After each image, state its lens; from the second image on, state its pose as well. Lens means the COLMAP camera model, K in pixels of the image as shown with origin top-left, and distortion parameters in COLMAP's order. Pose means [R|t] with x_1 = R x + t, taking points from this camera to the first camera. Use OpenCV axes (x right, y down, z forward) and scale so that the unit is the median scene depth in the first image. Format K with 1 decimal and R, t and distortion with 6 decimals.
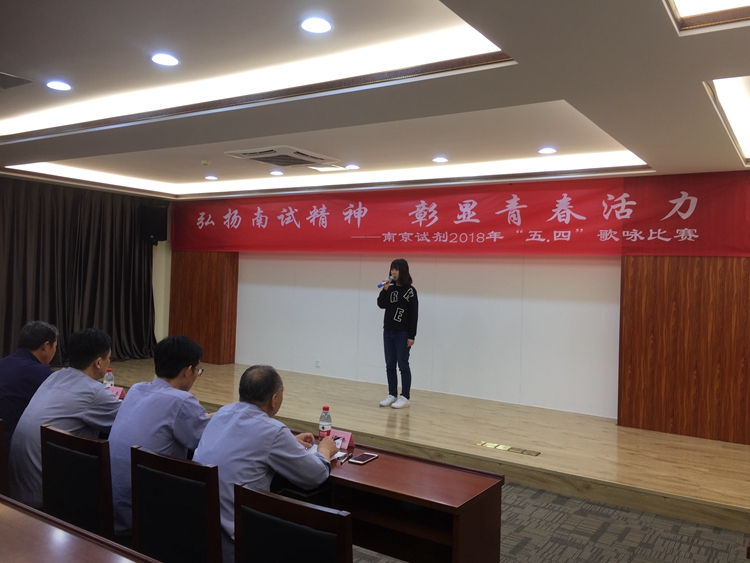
lens RADIAL K [[647.8, 0, 375.8], [0, 647.8, 279.7], [0, 0, 1]] dist [0.057488, -0.002279]
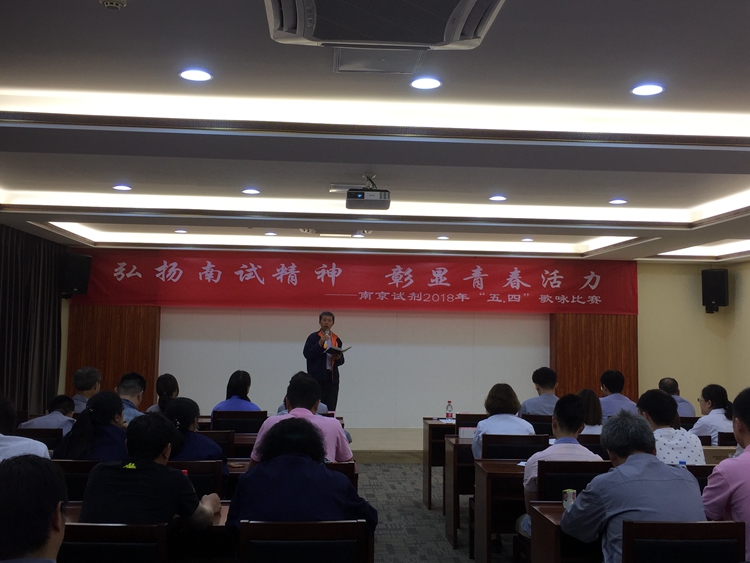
lens RADIAL K [[851.2, 0, 374.0], [0, 851.2, 281.7], [0, 0, 1]] dist [0.021707, 0.000000]
pose [[0.793289, 0.017727, 0.608587, -0.940639], [0.013985, 0.998782, -0.047322, -0.020154], [-0.608685, 0.046051, 0.792075, -0.211743]]
